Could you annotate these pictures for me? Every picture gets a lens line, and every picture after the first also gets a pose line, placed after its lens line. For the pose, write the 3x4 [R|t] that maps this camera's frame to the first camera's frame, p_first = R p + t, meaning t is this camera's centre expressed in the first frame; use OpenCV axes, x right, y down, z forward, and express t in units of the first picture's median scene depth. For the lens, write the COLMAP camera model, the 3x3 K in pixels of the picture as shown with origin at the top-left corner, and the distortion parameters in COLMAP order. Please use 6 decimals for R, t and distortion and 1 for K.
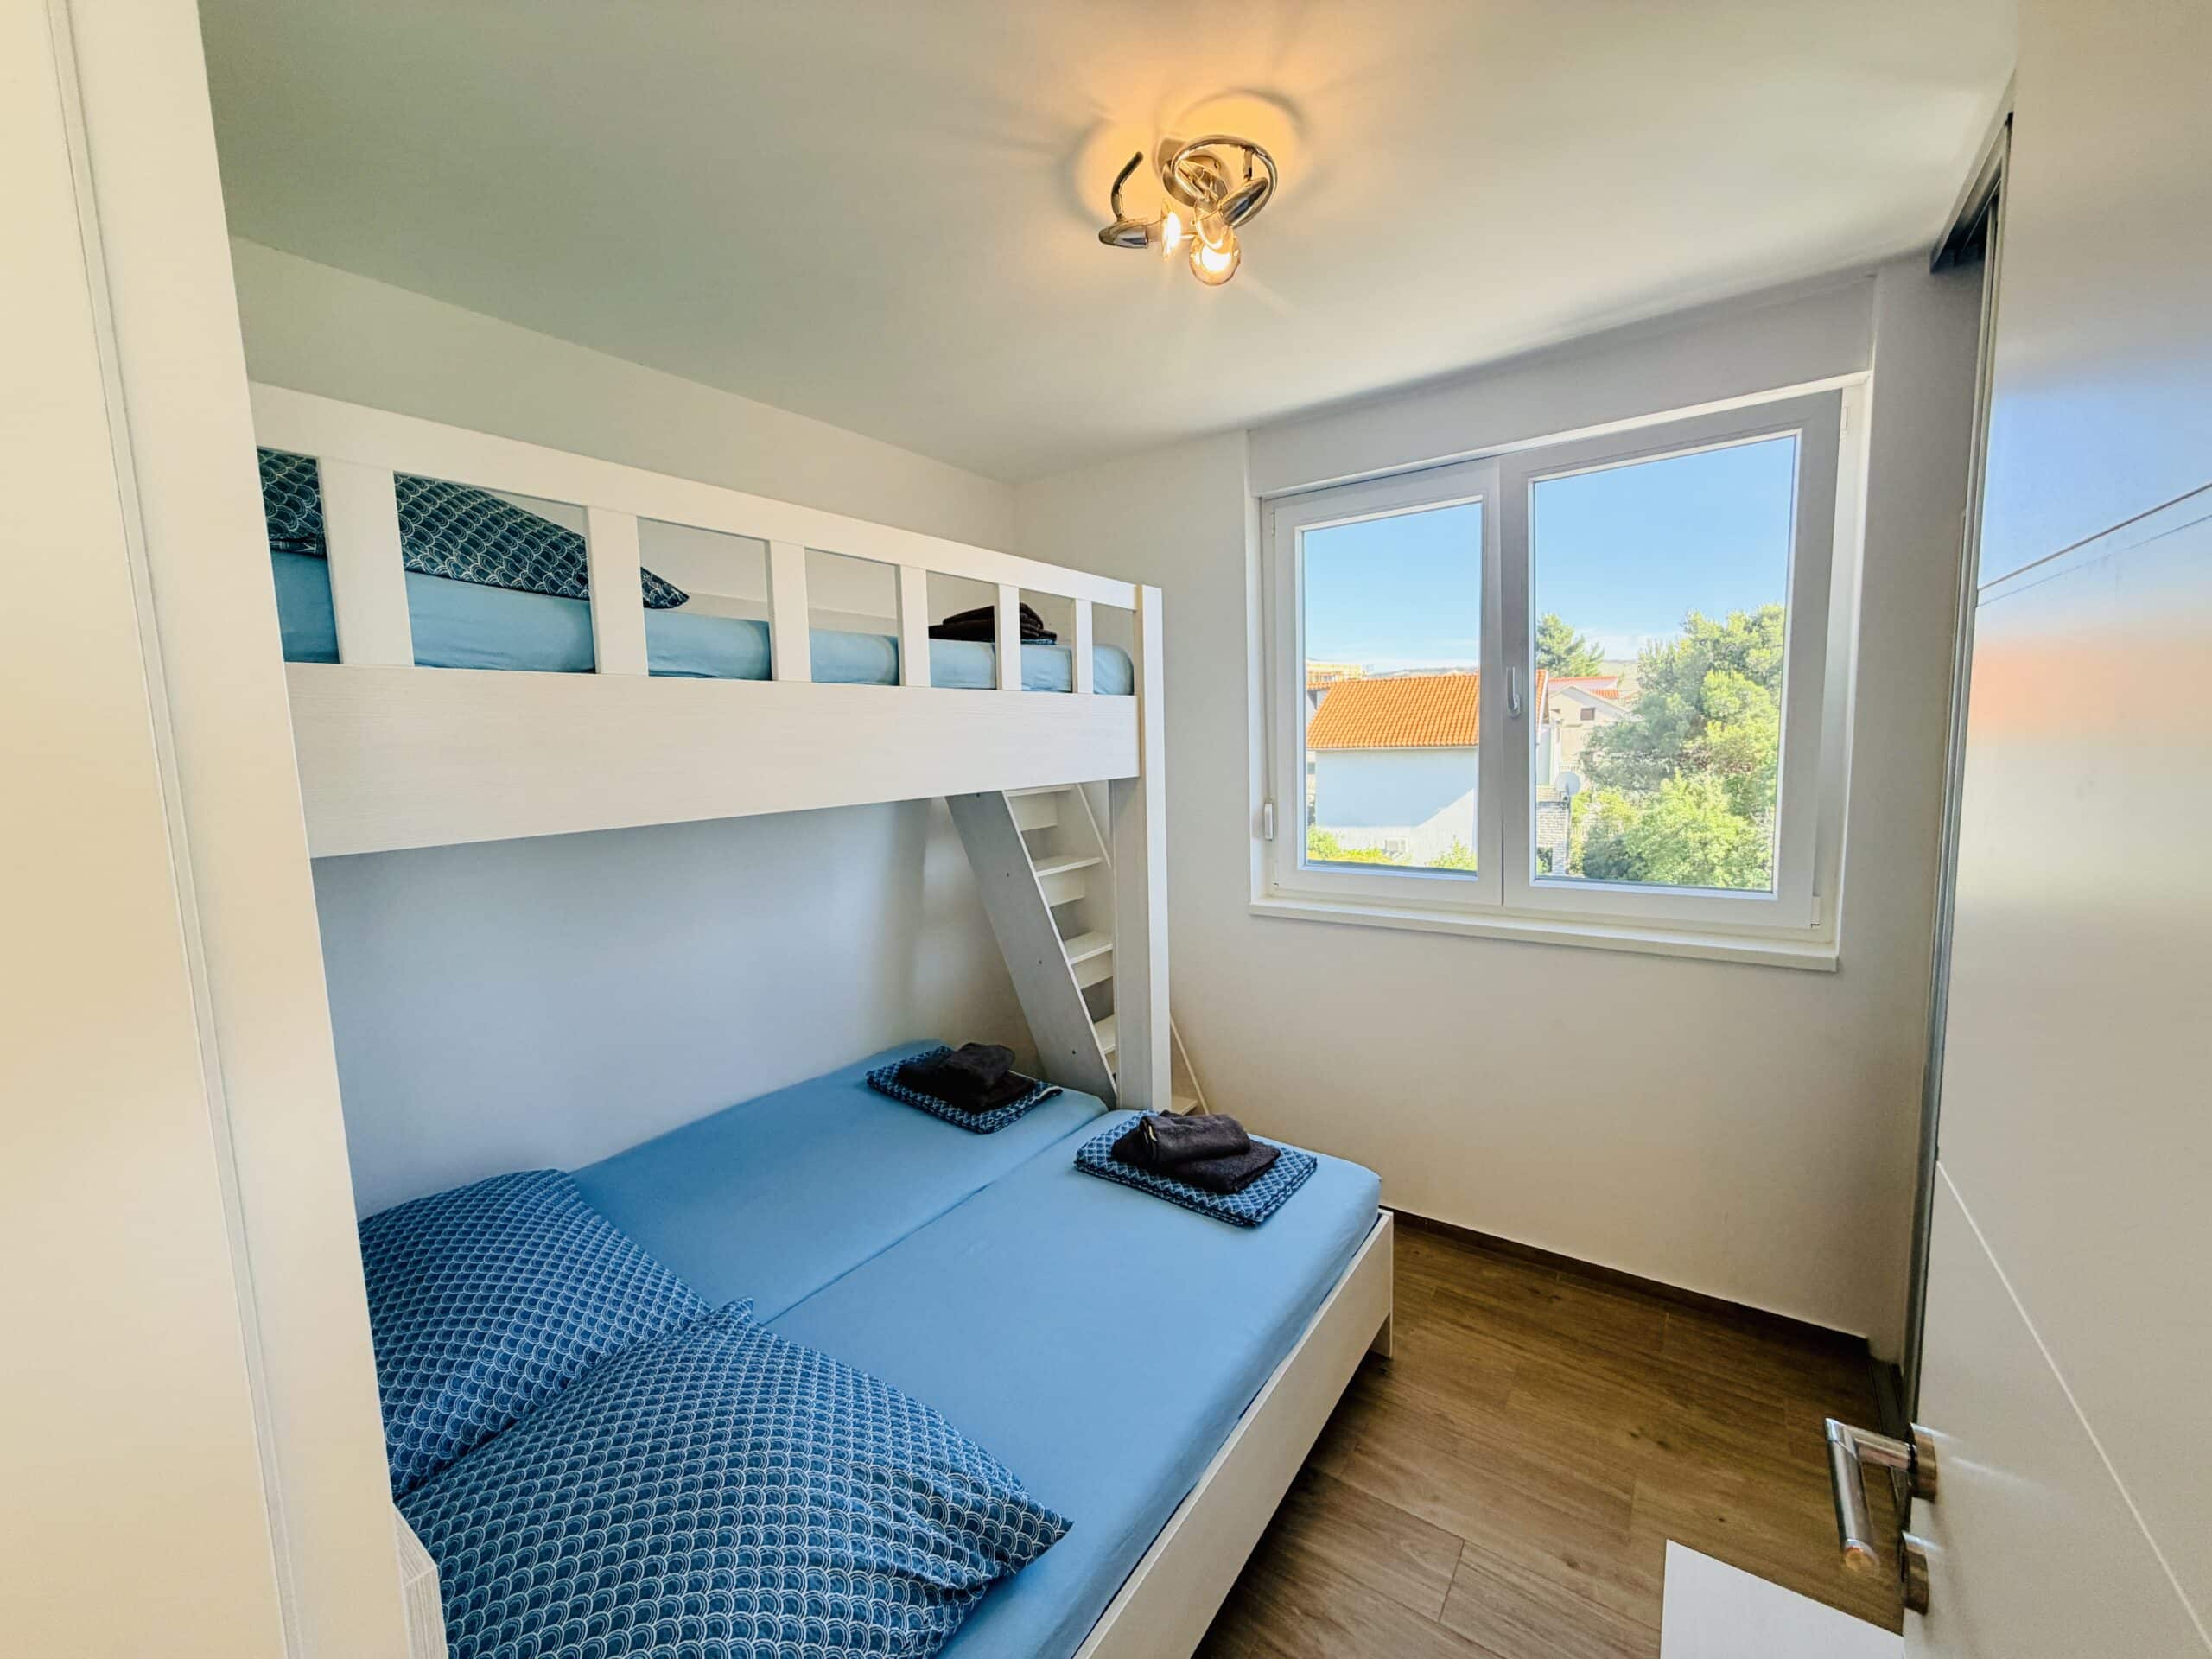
lens RADIAL K [[878.6, 0, 1098.9], [0, 878.6, 835.1], [0, 0, 1]] dist [0.001089, -0.000331]
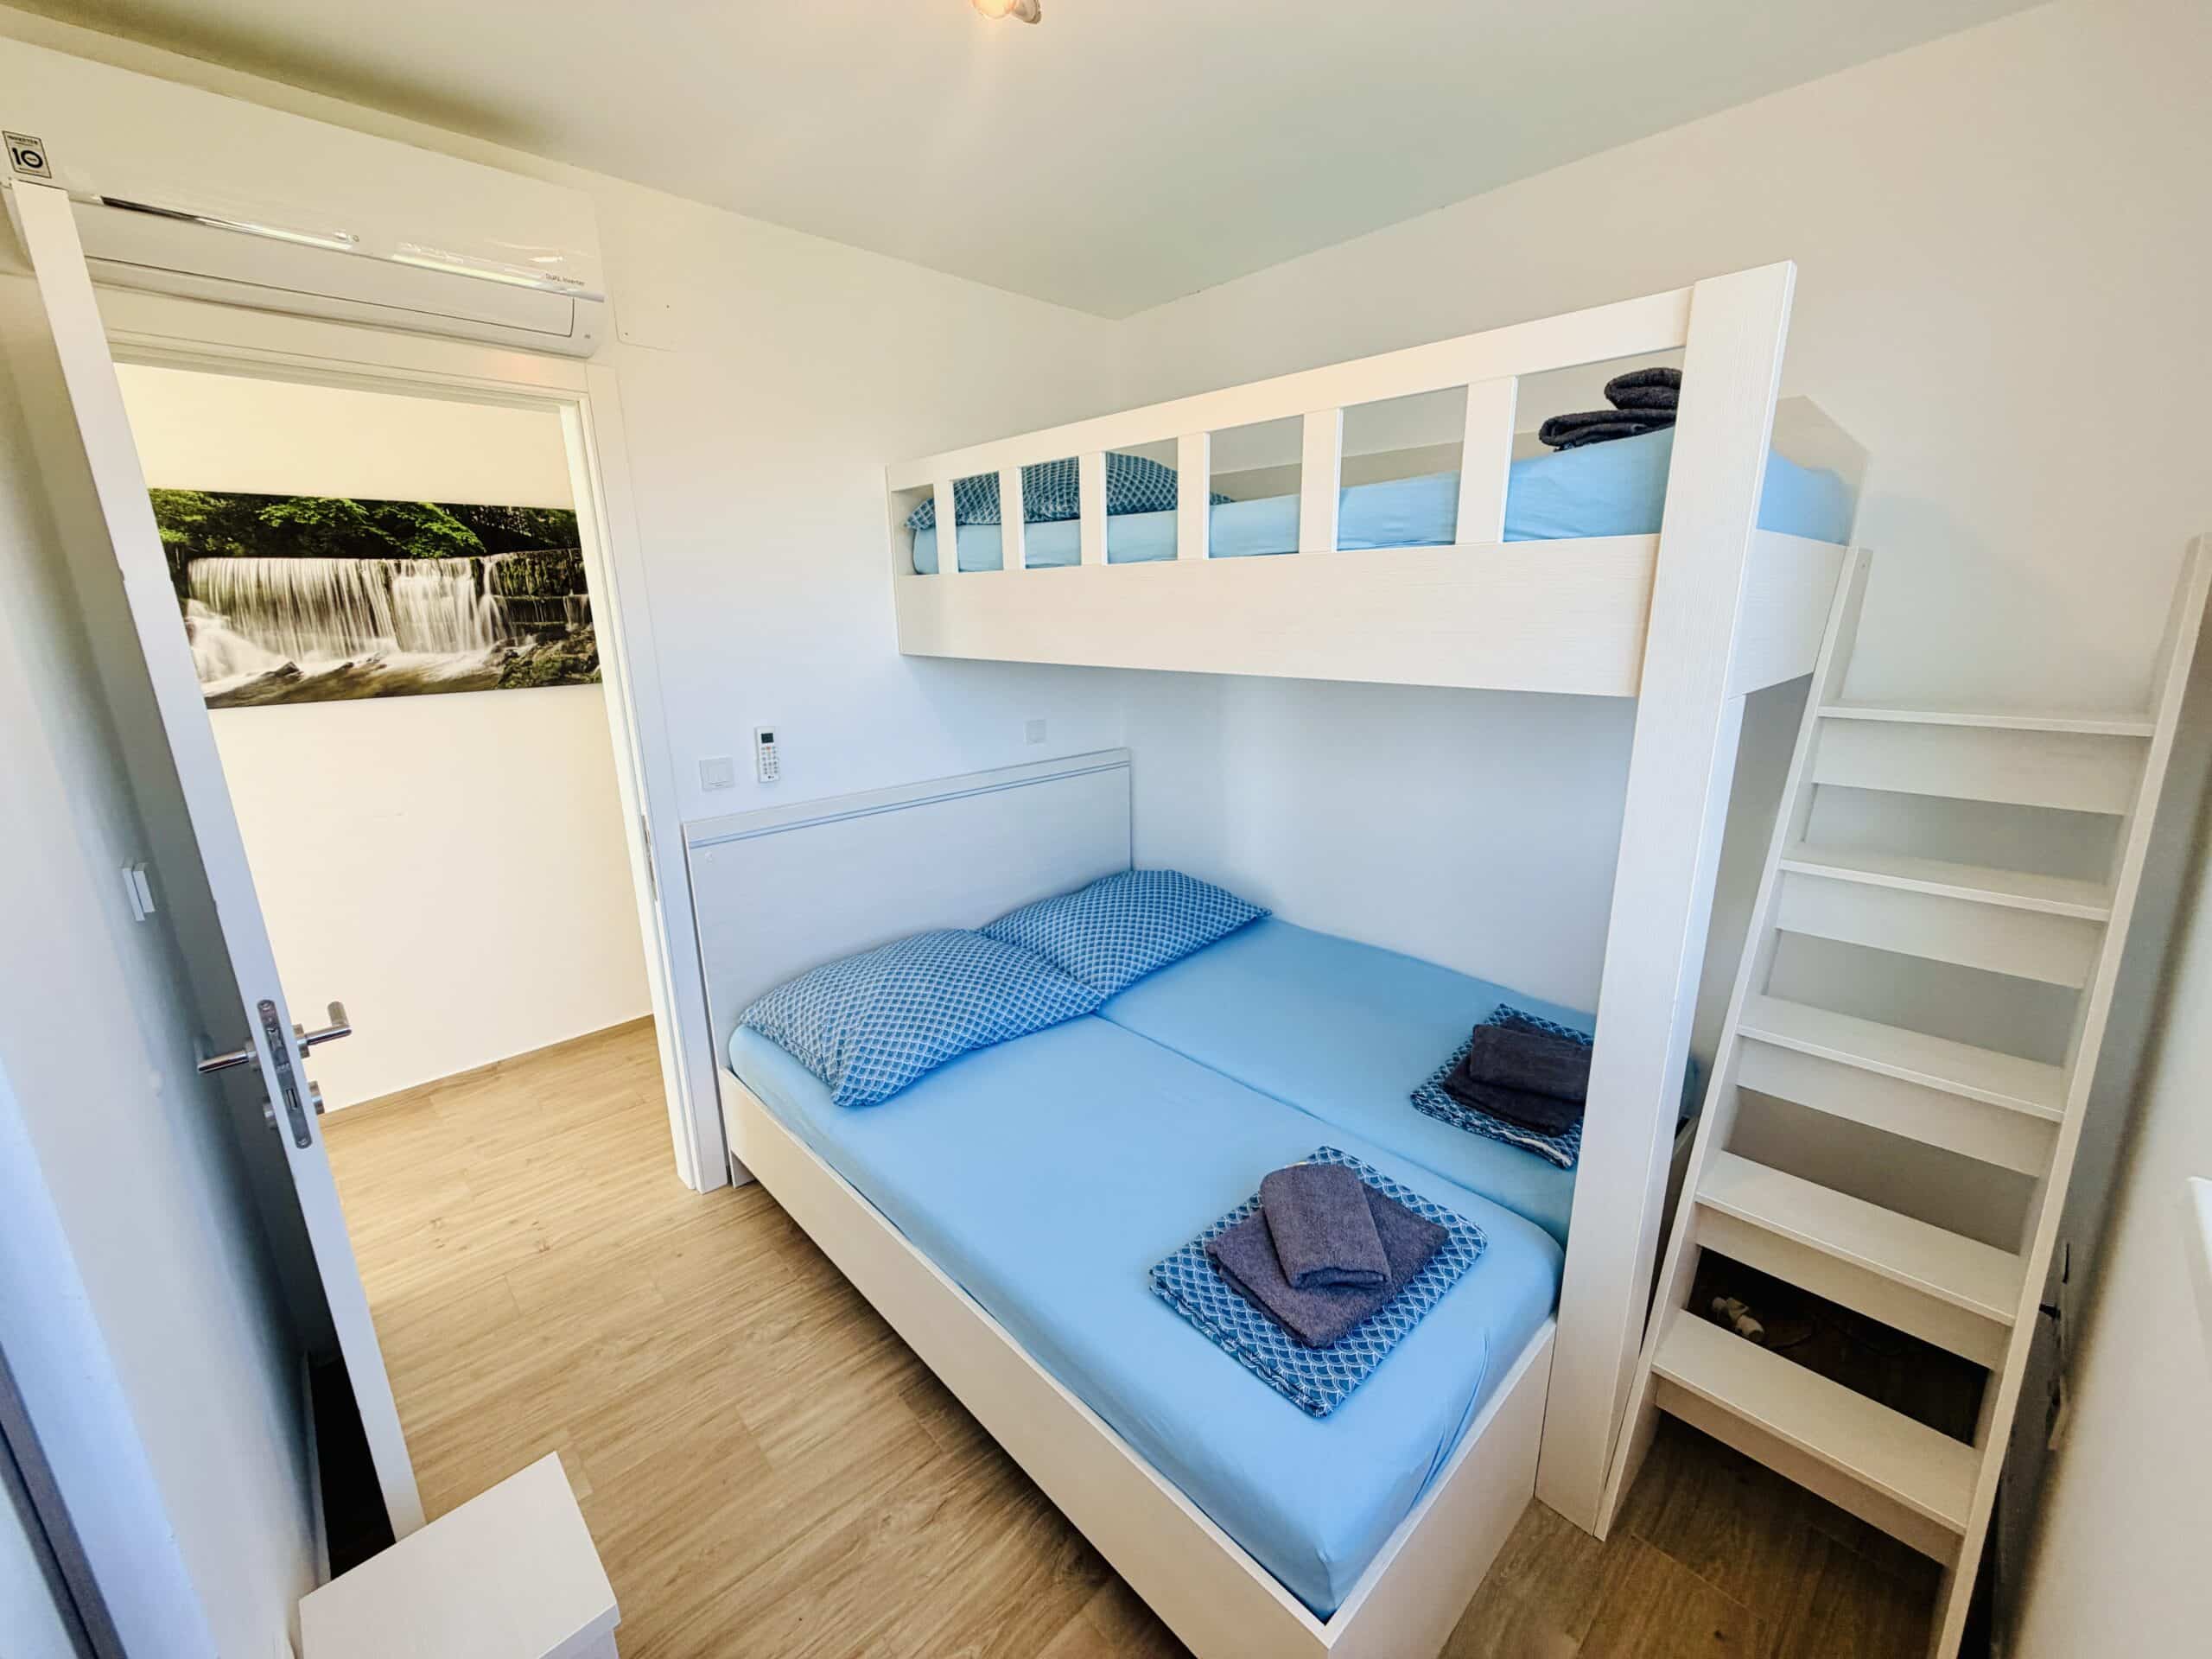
lens RADIAL K [[884.9, 0, 1168.1], [0, 884.9, 856.3], [0, 0, 1]] dist [-0.016028, -0.000057]
pose [[-0.158901, 0.280795, -0.946522, 0.786919], [-0.109500, 0.947776, 0.299549, -0.132680], [0.981203, 0.151243, -0.119855, 1.045538]]
